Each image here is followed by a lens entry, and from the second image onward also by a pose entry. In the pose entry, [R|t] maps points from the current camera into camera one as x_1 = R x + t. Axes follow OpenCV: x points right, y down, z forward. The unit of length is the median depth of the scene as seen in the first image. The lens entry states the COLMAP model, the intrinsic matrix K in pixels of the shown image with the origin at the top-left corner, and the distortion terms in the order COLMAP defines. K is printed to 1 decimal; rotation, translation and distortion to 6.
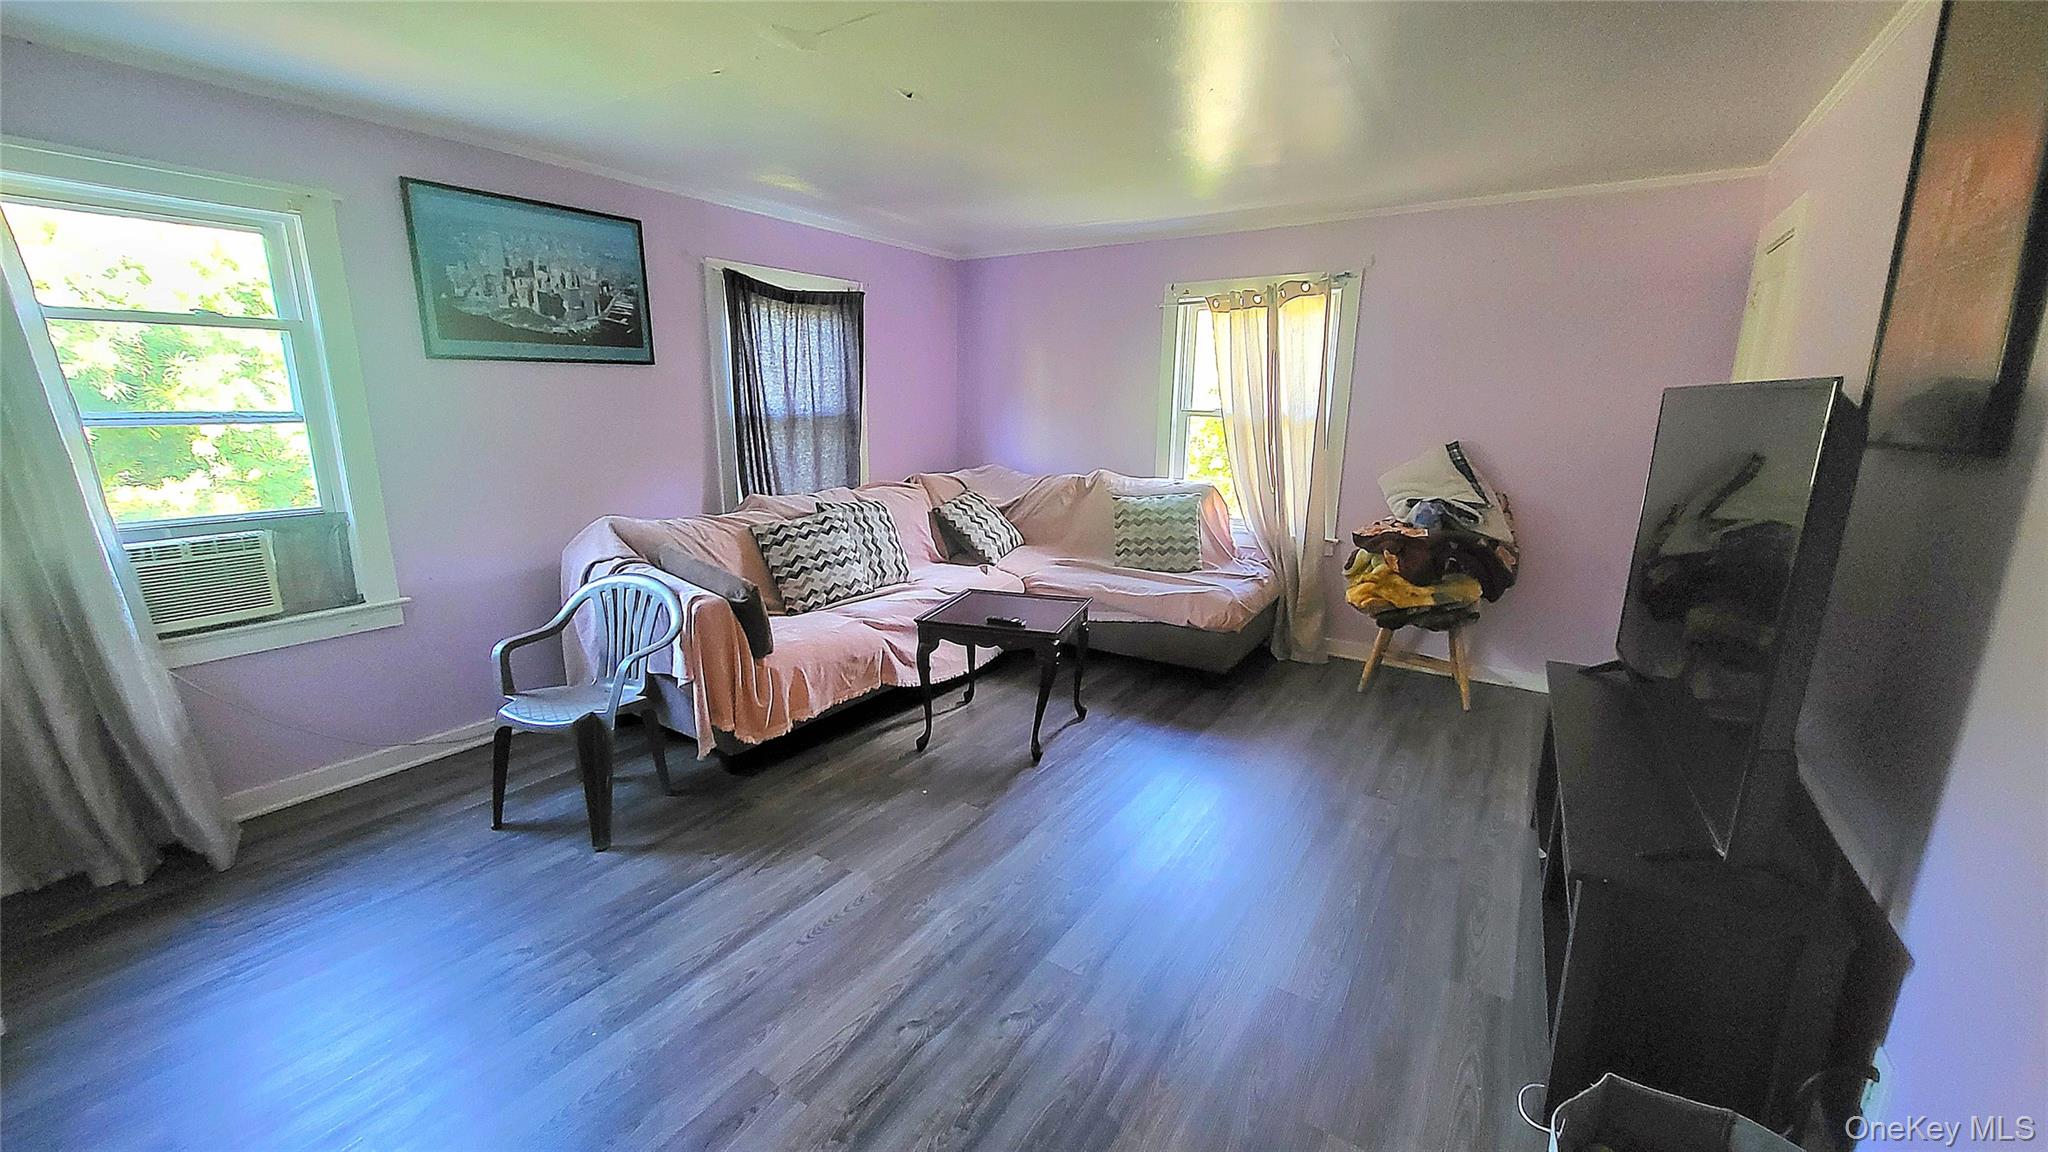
lens RADIAL K [[810.1, 0, 1018.3], [0, 810.1, 575.6], [0, 0, 1]] dist [0.002716, -0.001232]
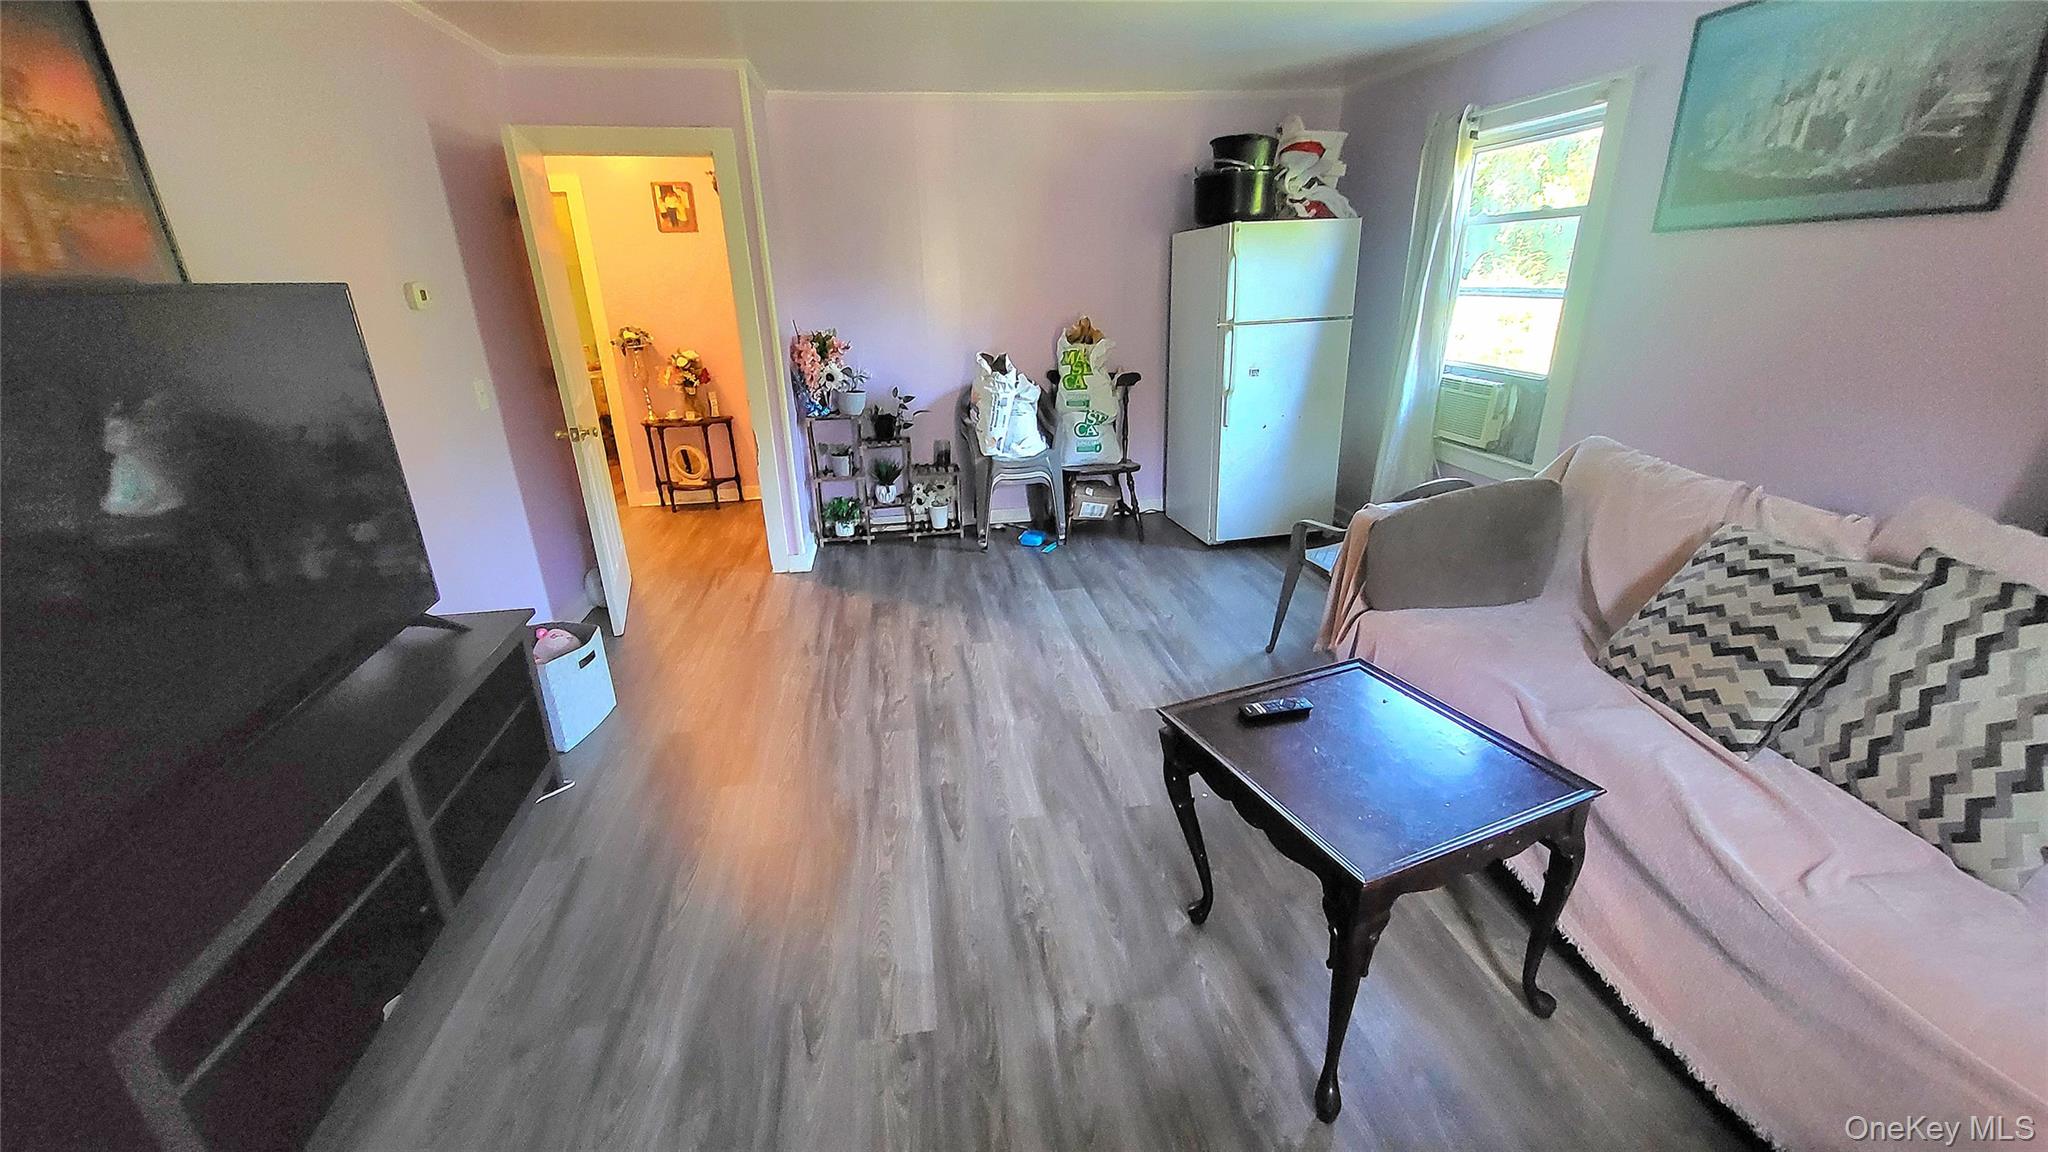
lens RADIAL K [[810.1, 0, 1022.2], [0, 810.1, 575.9], [0, 0, 1]] dist [0.002716, -0.001232]
pose [[-0.742931, 0.244843, -0.622981, 0.426718], [-0.128752, 0.861050, 0.491951, -0.268044], [0.656869, 0.445696, -0.608177, 1.155141]]
